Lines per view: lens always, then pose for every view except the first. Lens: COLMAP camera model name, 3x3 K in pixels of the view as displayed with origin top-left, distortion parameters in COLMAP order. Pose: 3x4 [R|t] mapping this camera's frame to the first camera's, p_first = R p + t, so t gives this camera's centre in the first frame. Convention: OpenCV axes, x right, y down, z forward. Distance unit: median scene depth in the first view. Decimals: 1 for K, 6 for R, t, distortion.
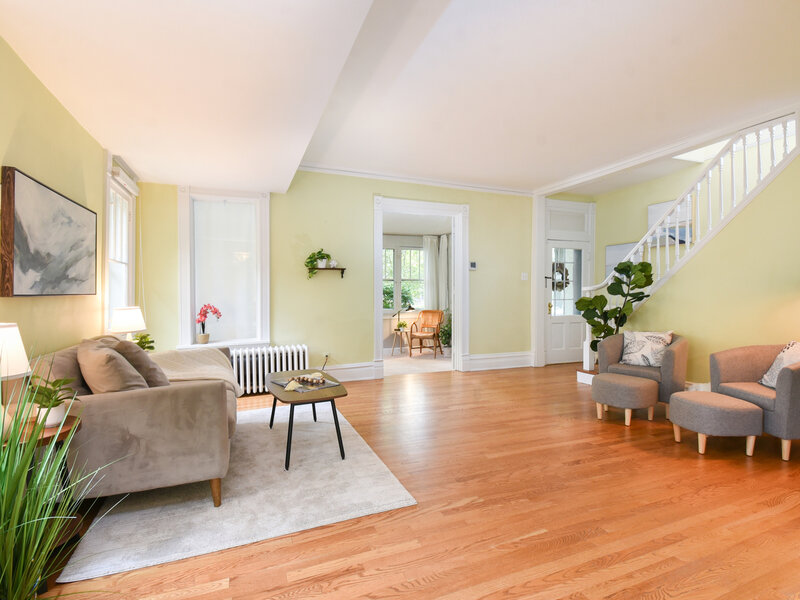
lens RADIAL K [[391.5, 0, 400.0], [0, 391.5, 300.0], [0, 0, 1]] dist [0.025790, -0.032178]
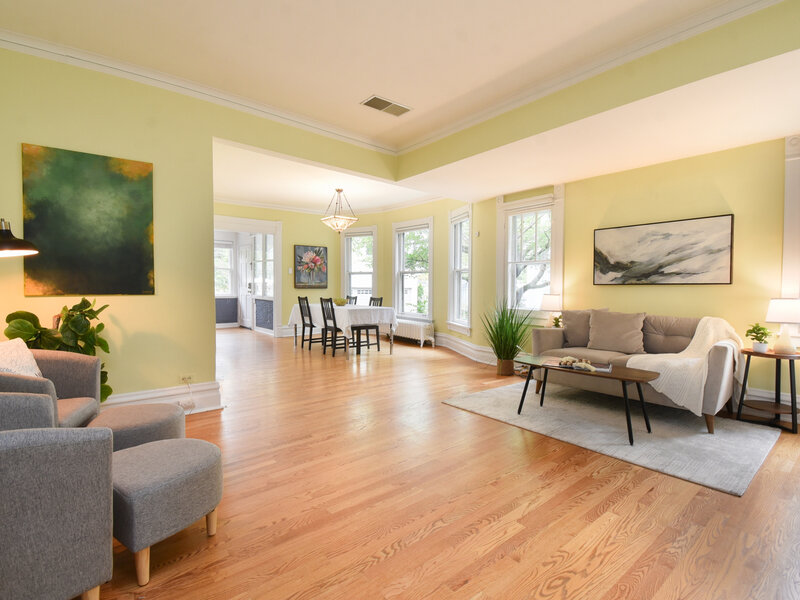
lens RADIAL K [[394.7, 0, 400.0], [0, 394.7, 300.0], [0, 0, 1]] dist [0.029729, -0.033053]
pose [[-0.954711, 0.003006, -0.297519, 0.338346], [-0.011012, 0.998907, 0.045430, -0.005249], [0.297331, 0.046648, -0.953634, 1.188968]]
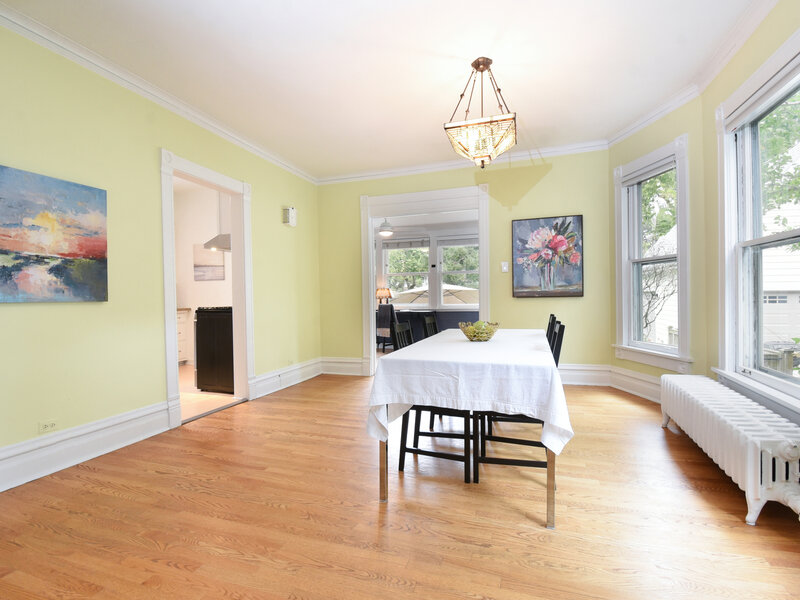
lens RADIAL K [[394.7, 0, 400.0], [0, 394.7, 300.0], [0, 0, 1]] dist [0.029729, -0.033053]
pose [[-0.763232, 0.002406, 0.646120, -0.184953], [0.022103, 0.999505, 0.022387, 0.006647], [-0.645746, 0.031368, -0.762908, 0.268551]]
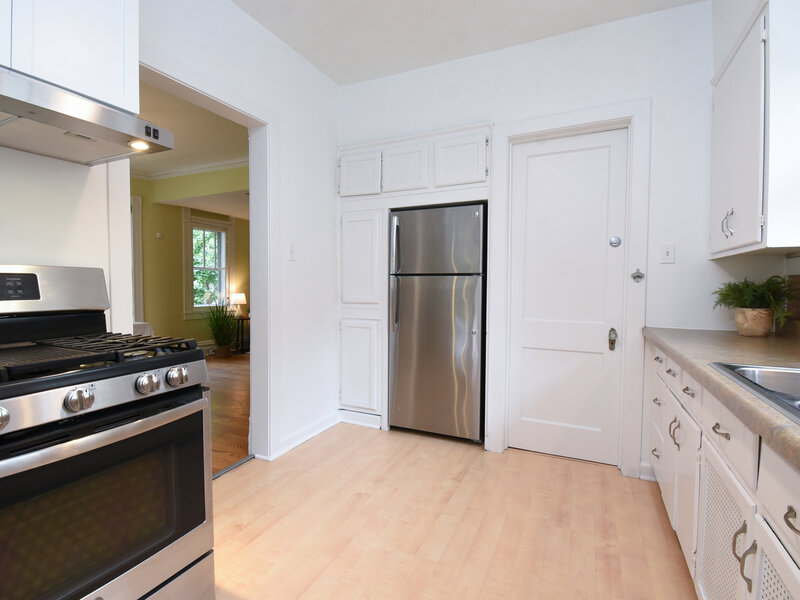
lens RADIAL K [[405.4, 0, 400.0], [0, 405.4, 300.0], [0, 0, 1]] dist [0.029288, -0.035118]
pose [[0.670128, 0.030245, -0.741629, 1.203058], [-0.011994, 0.999480, 0.029923, -0.005720], [0.742149, -0.011157, 0.670142, -0.253073]]
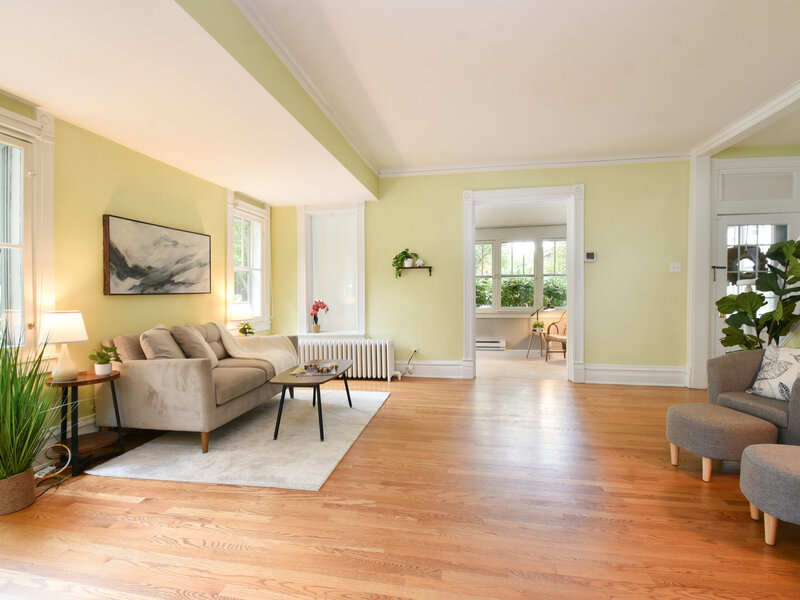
lens RADIAL K [[391.5, 0, 400.0], [0, 391.5, 300.0], [0, 0, 1]] dist [0.025790, -0.032178]
pose [[0.848269, 0.006466, -0.529526, 0.360487], [-0.002570, 0.999964, 0.008095, -0.001654], [0.529559, -0.005506, 0.848255, 0.102737]]
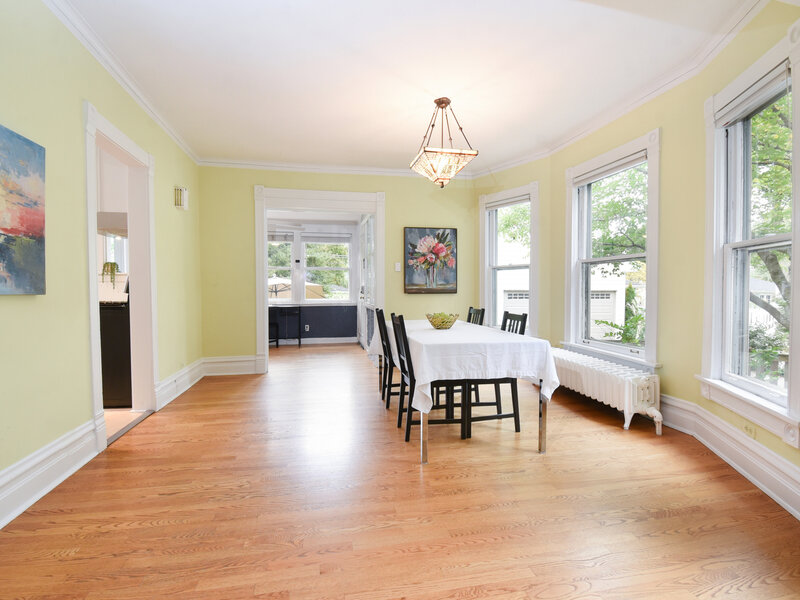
lens RADIAL K [[391.5, 0, 400.0], [0, 391.5, 300.0], [0, 0, 1]] dist [0.025790, -0.032178]
pose [[-0.984568, -0.005769, 0.174908, 0.062828], [0.001356, 0.999175, 0.040587, 0.001046], [-0.174998, 0.040198, -0.983748, 0.466585]]
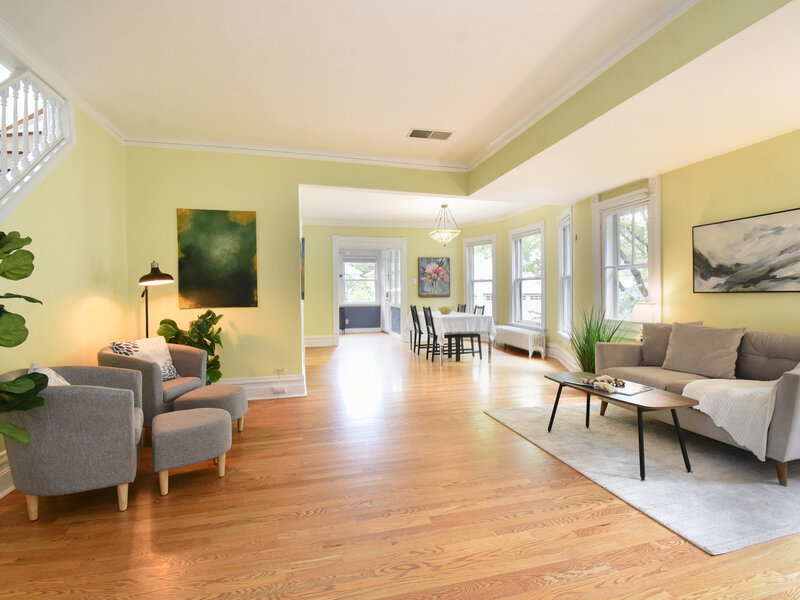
lens RADIAL K [[394.7, 0, 400.0], [0, 394.7, 300.0], [0, 0, 1]] dist [0.029729, -0.033053]
pose [[-0.990505, 0.006402, 0.137326, 0.078026], [0.010789, 0.999454, 0.031229, -0.020518], [-0.137051, 0.032414, -0.990033, 1.284847]]
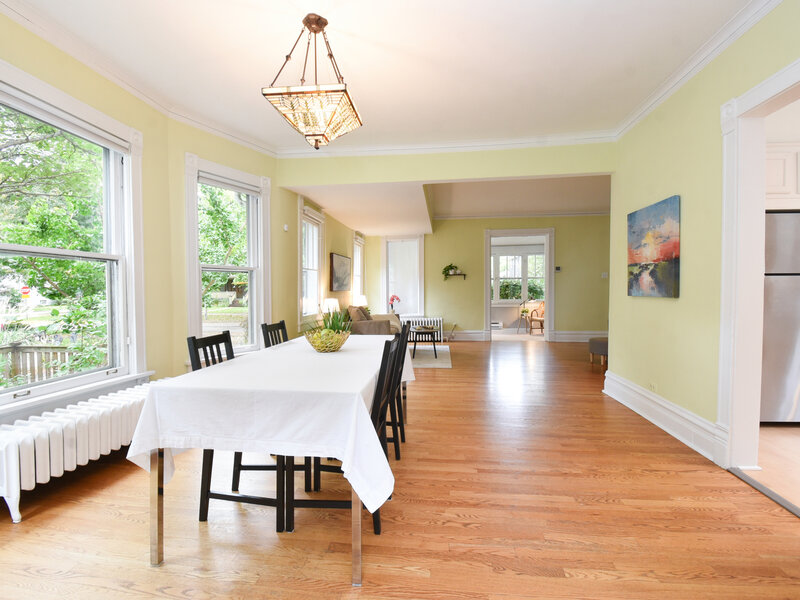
lens RADIAL K [[391.5, 0, 400.0], [0, 391.5, 300.0], [0, 0, 1]] dist [0.025790, -0.032178]
pose [[0.880601, 0.007794, -0.473795, 0.453532], [-0.000594, 0.999882, 0.015344, 0.006139], [0.473858, -0.013231, 0.880502, -0.692316]]
